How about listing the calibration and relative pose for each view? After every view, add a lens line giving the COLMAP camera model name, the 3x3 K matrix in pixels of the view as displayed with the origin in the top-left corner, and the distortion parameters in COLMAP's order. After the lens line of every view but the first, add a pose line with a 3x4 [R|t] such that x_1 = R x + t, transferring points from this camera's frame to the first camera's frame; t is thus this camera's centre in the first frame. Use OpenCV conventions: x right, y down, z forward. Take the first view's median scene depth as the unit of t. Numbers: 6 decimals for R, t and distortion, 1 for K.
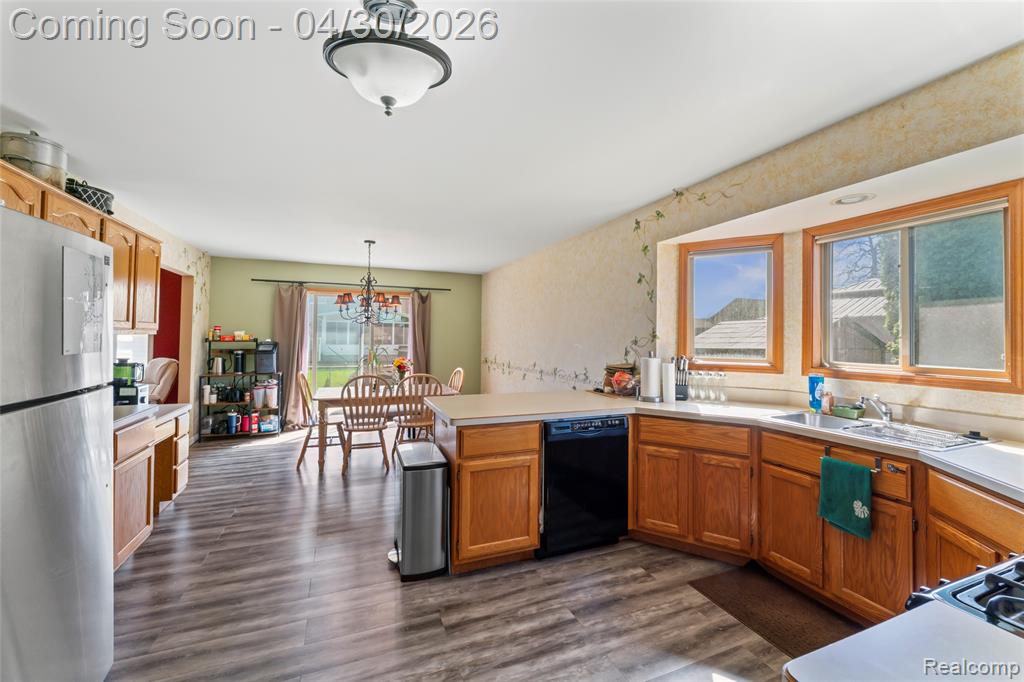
lens RADIAL K [[412.1, 0, 507.4], [0, 412.1, 330.6], [0, 0, 1]] dist [-0.000748, -0.000078]
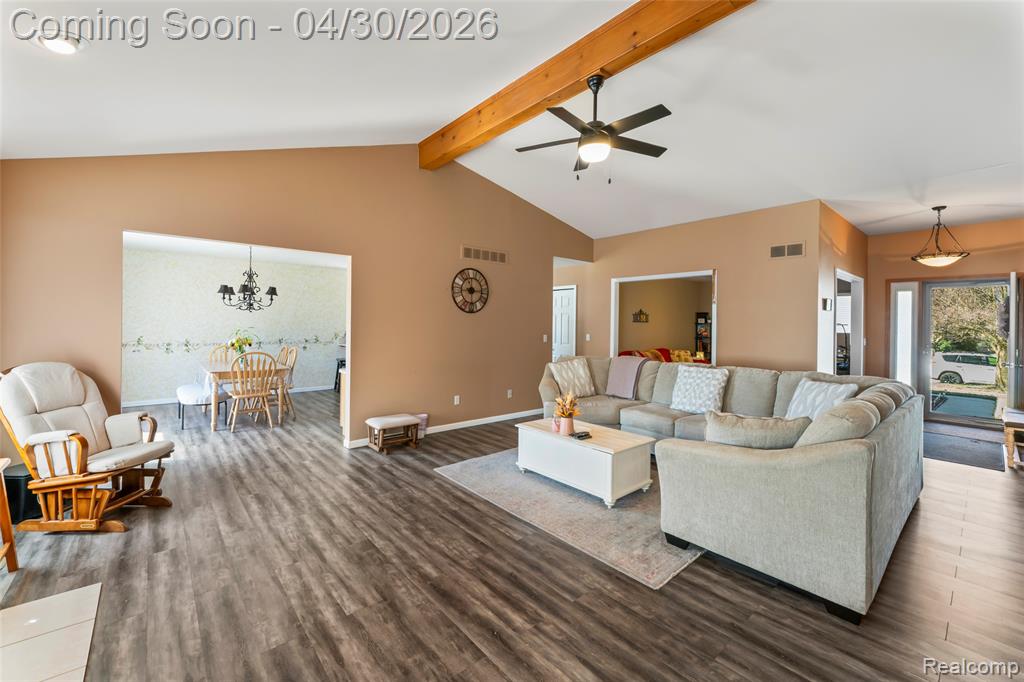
lens RADIAL K [[418.9, 0, 509.5], [0, 418.9, 320.6], [0, 0, 1]] dist [-0.002308, -0.000208]
pose [[-0.318699, -0.008867, 0.947815, -3.146297], [-0.031125, 0.999515, -0.001115, -0.013913], [-0.947345, -0.029856, -0.318820, 1.202214]]
